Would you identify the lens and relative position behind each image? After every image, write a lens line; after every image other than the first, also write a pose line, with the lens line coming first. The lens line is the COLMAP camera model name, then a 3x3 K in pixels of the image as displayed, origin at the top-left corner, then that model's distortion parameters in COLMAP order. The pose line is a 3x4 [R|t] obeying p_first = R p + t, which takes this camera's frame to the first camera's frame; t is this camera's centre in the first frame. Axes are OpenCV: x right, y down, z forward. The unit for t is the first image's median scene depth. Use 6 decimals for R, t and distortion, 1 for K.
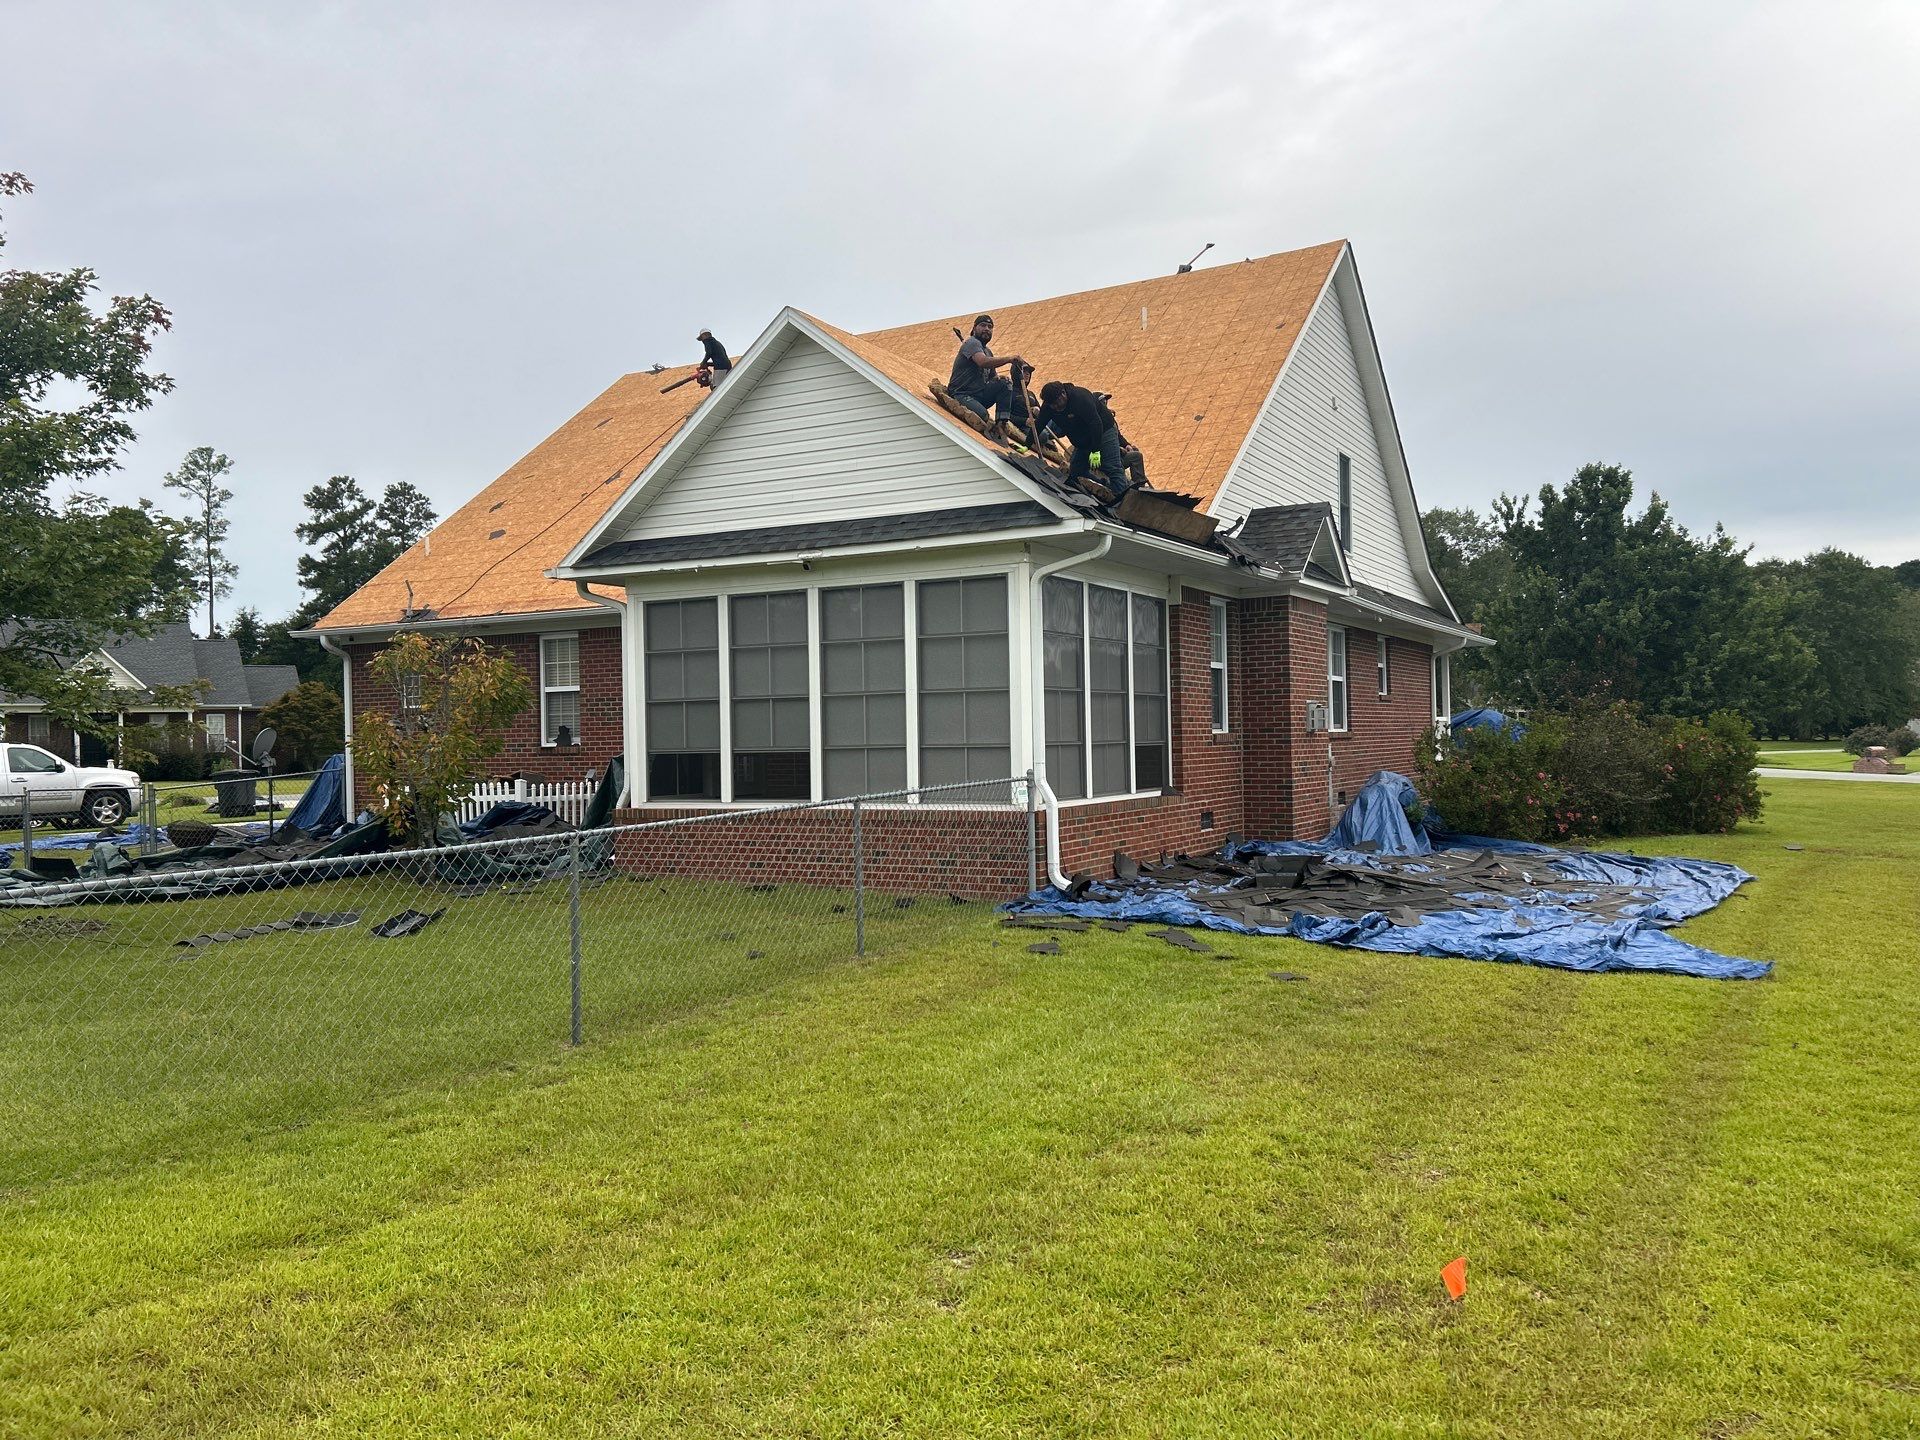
lens RADIAL K [[1422.4, 0, 987.2], [0, 1422.4, 725.9], [0, 0, 1]] dist [0.054418, -0.051472]
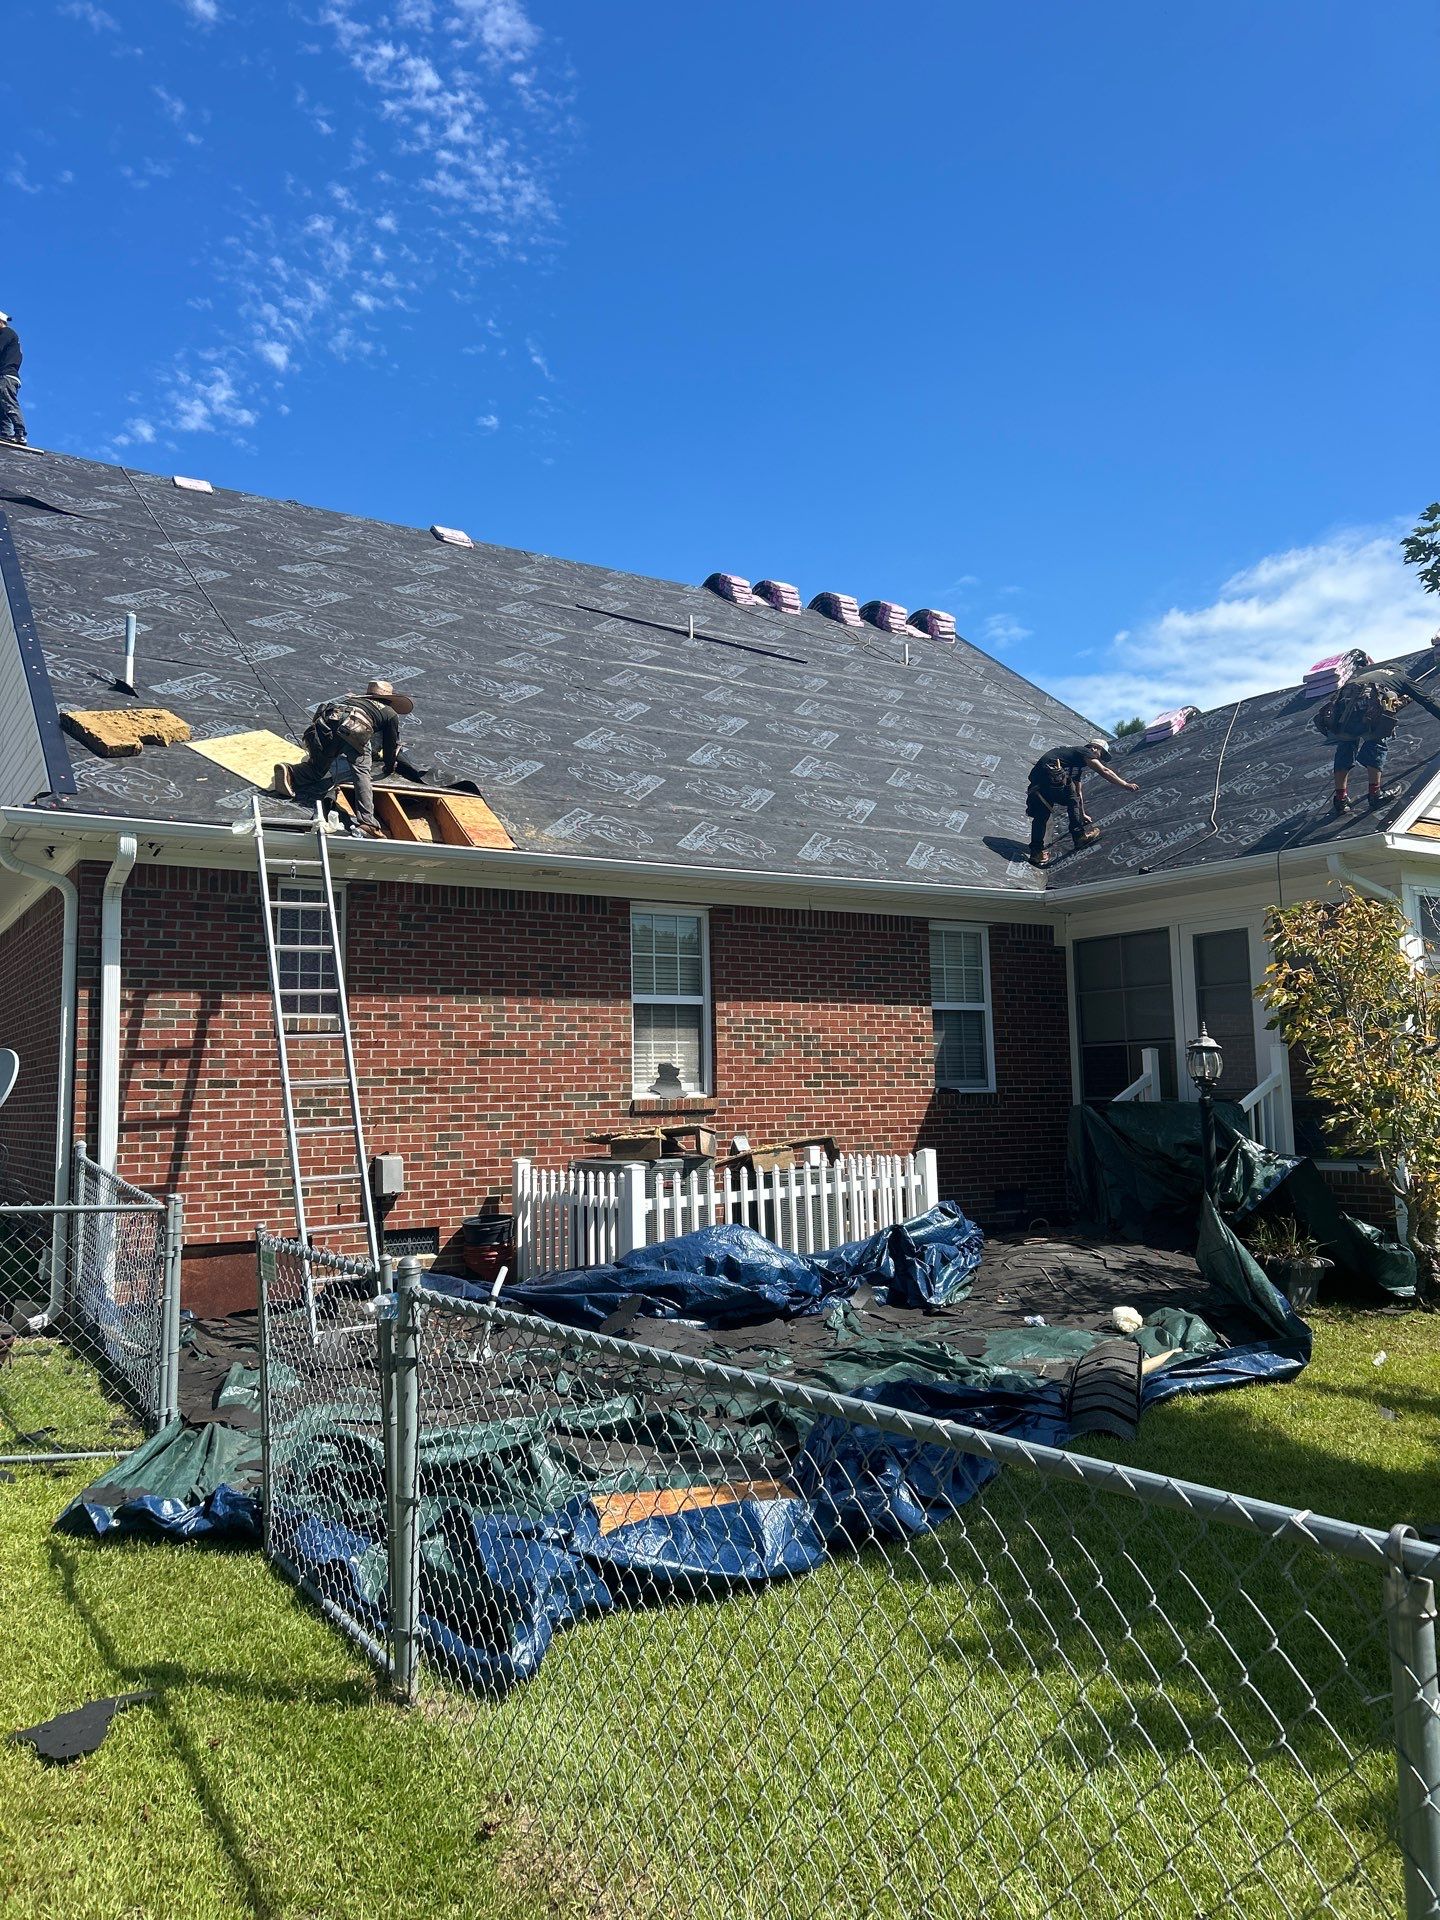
lens RADIAL K [[1422.4, 0, 720.0], [0, 1422.4, 960.0], [0, 0, 1]] dist [0.054418, -0.051472]
pose [[0.484337, 0.085429, 0.870701, -0.971974], [0.003696, 0.995013, -0.099682, 0.017972], [-0.874874, 0.051497, 0.481606, 0.876134]]
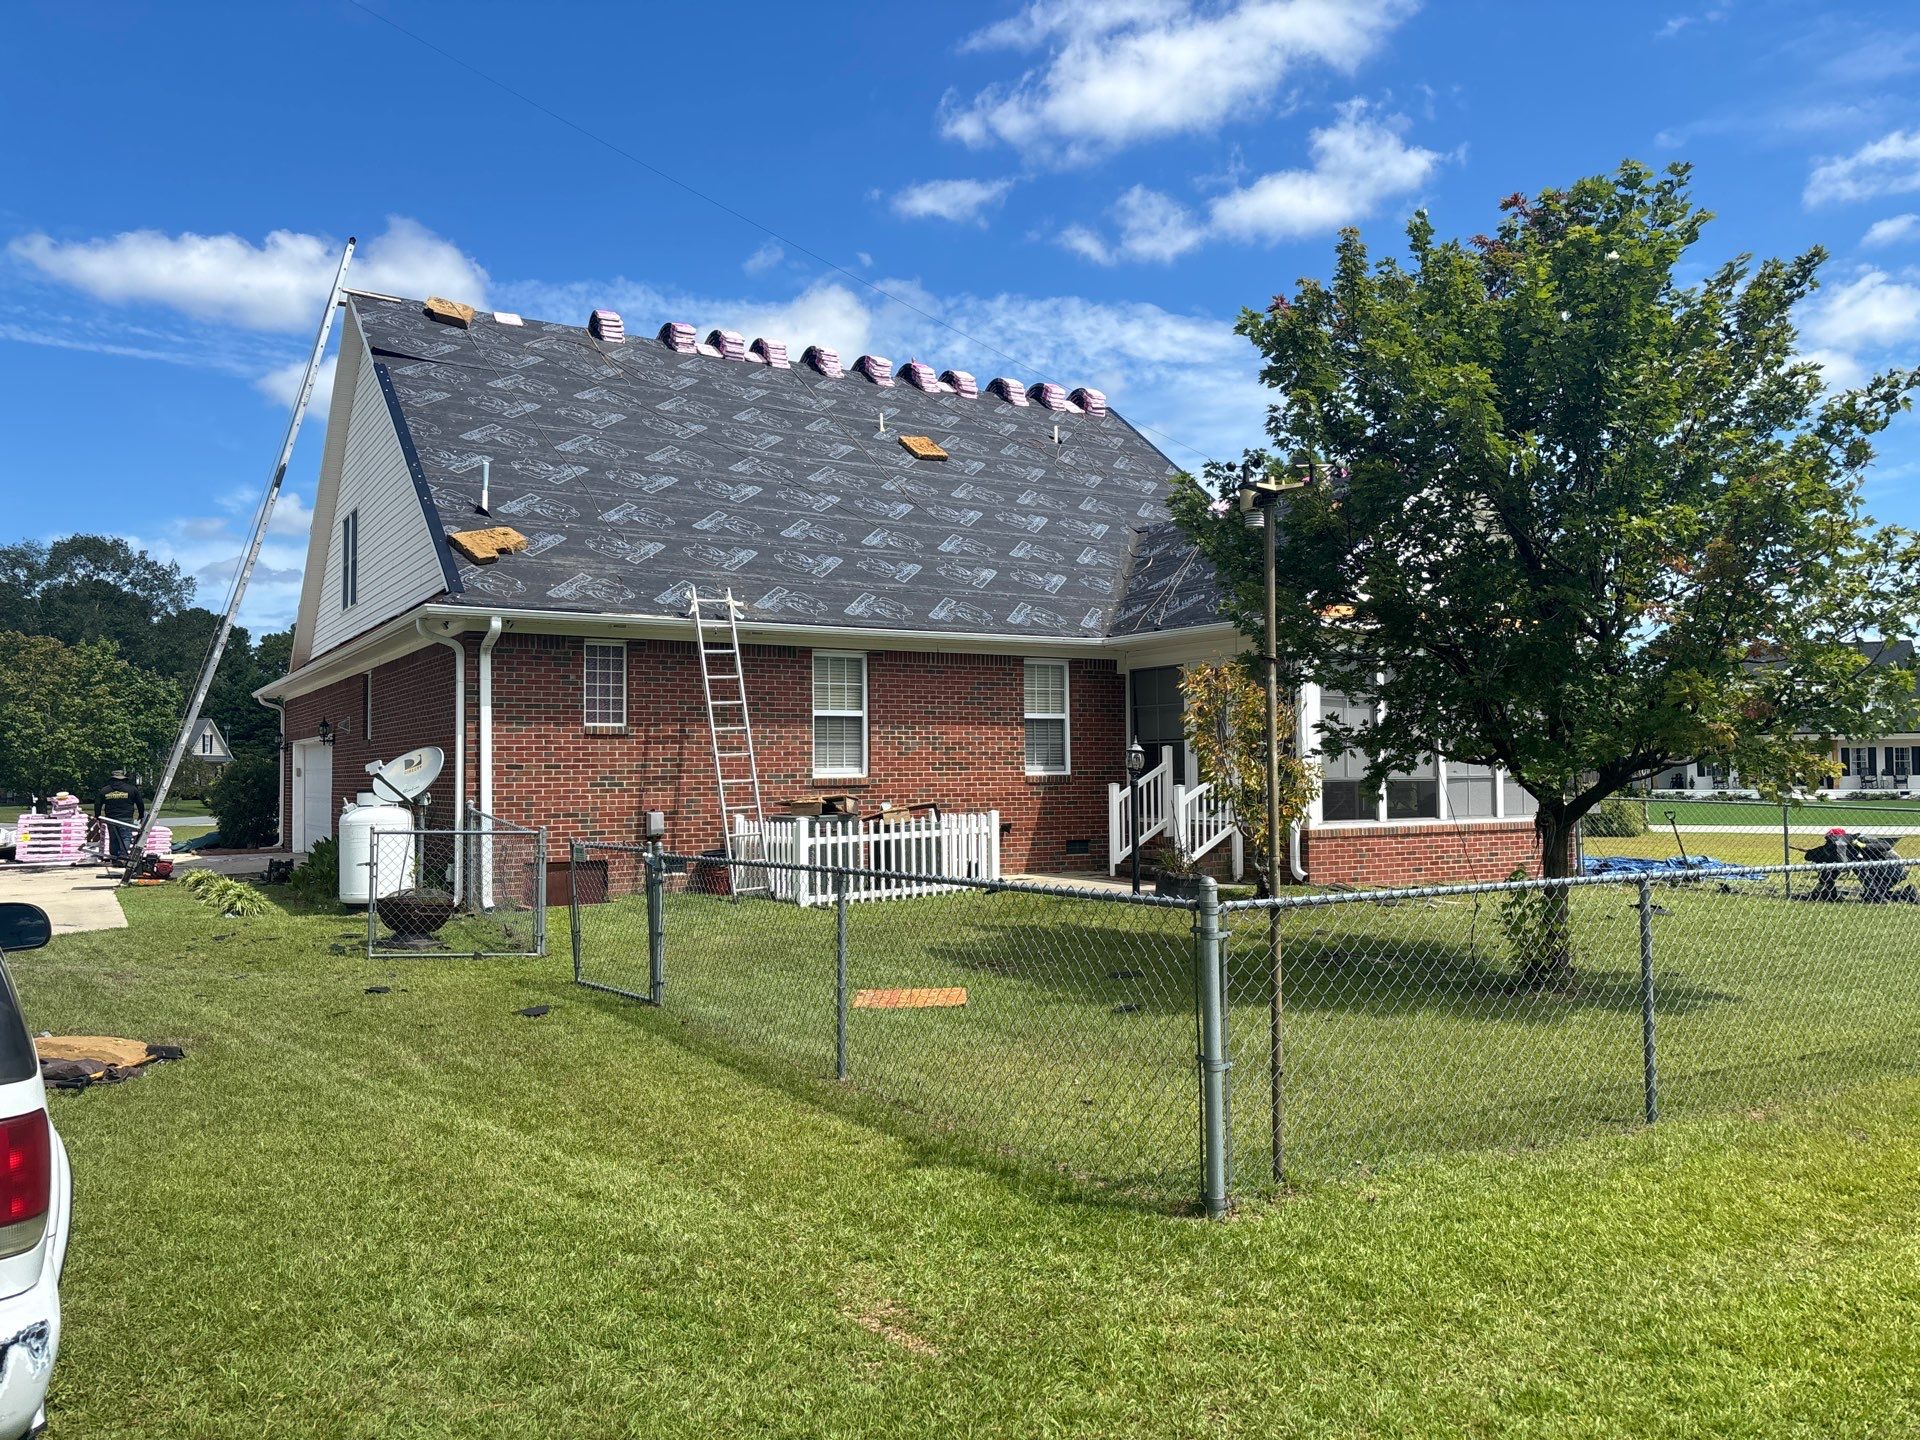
lens RADIAL K [[1422.4, 0, 987.2], [0, 1422.4, 725.9], [0, 0, 1]] dist [0.054418, -0.051472]
pose [[0.485022, 0.034522, 0.873820, -1.260704], [-0.004795, 0.999310, -0.036818, 0.015763], [-0.874489, 0.013668, 0.484853, 0.612357]]
